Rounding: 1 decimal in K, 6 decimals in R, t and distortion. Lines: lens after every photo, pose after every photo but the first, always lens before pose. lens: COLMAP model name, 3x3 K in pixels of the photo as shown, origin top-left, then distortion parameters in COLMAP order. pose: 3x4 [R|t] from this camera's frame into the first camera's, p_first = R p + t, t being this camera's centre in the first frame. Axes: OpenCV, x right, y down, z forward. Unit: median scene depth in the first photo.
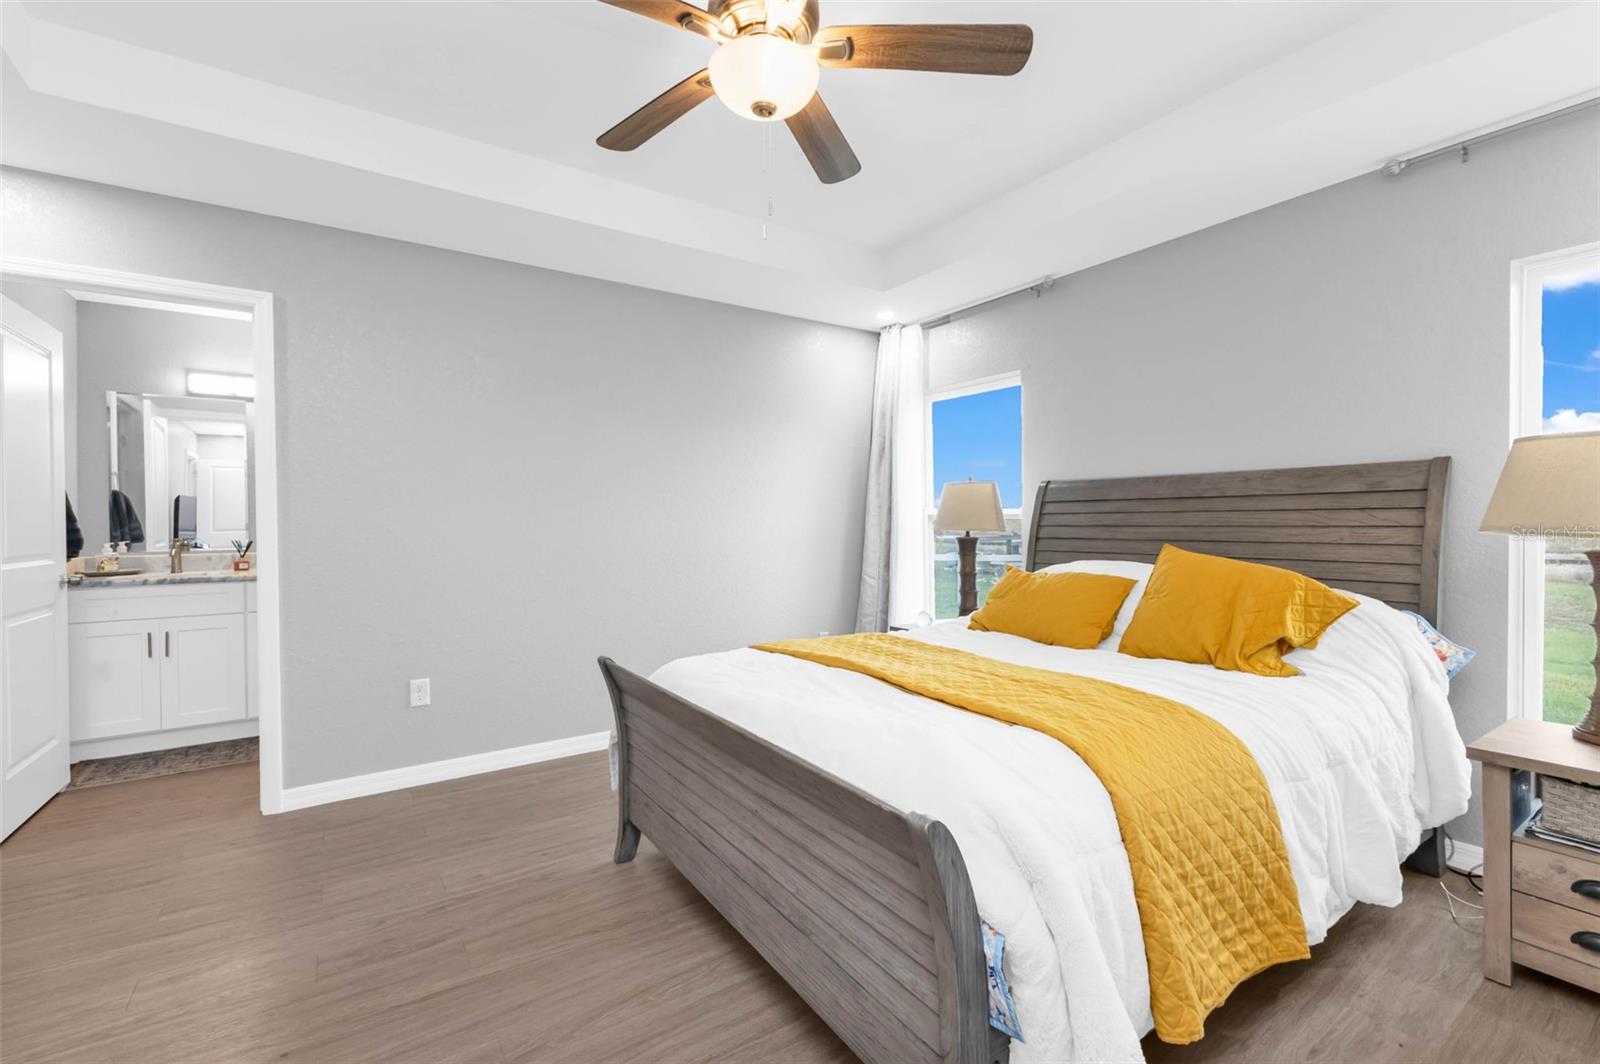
lens RADIAL K [[685.5, 0, 800.0], [0, 685.5, 532.0], [0, 0, 1]] dist [0.000860, 0.000145]
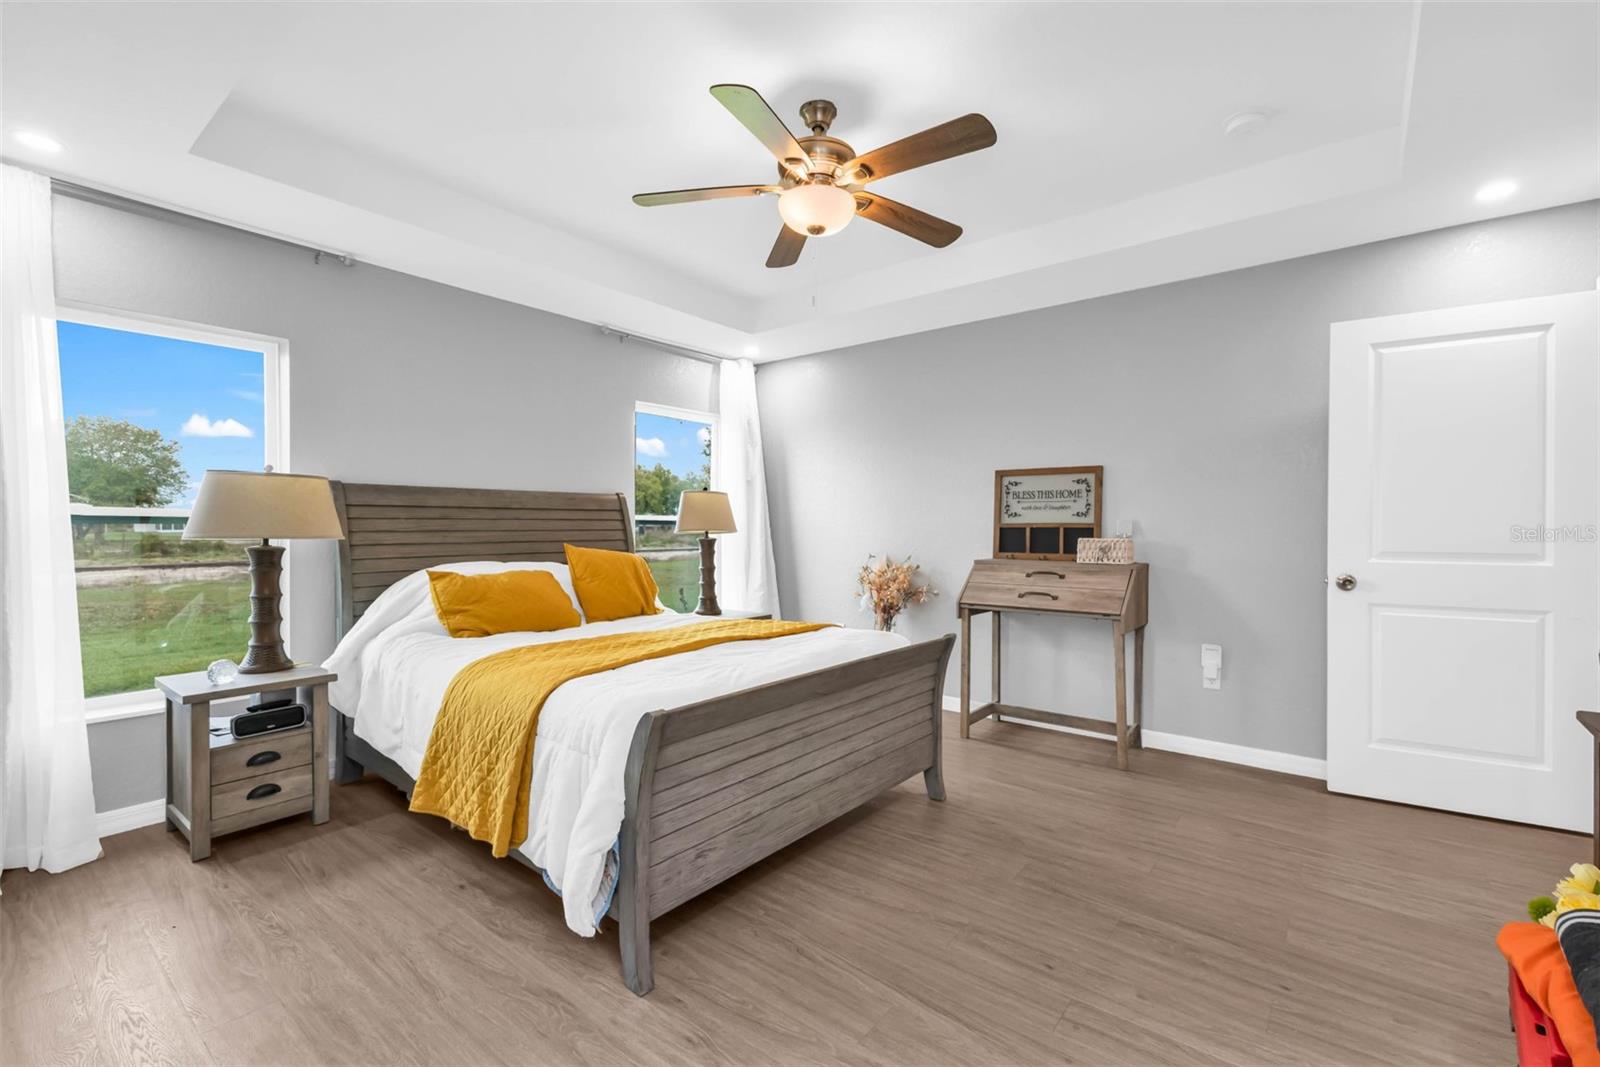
lens RADIAL K [[685.5, 0, 800.0], [0, 685.5, 533.5], [0, 0, 1]] dist [0.000860, 0.000145]
pose [[-0.293006, -0.007964, 0.956078, -0.920147], [0.010377, 0.999880, 0.011509, -0.013810], [-0.956054, 0.013293, -0.292888, 0.958811]]
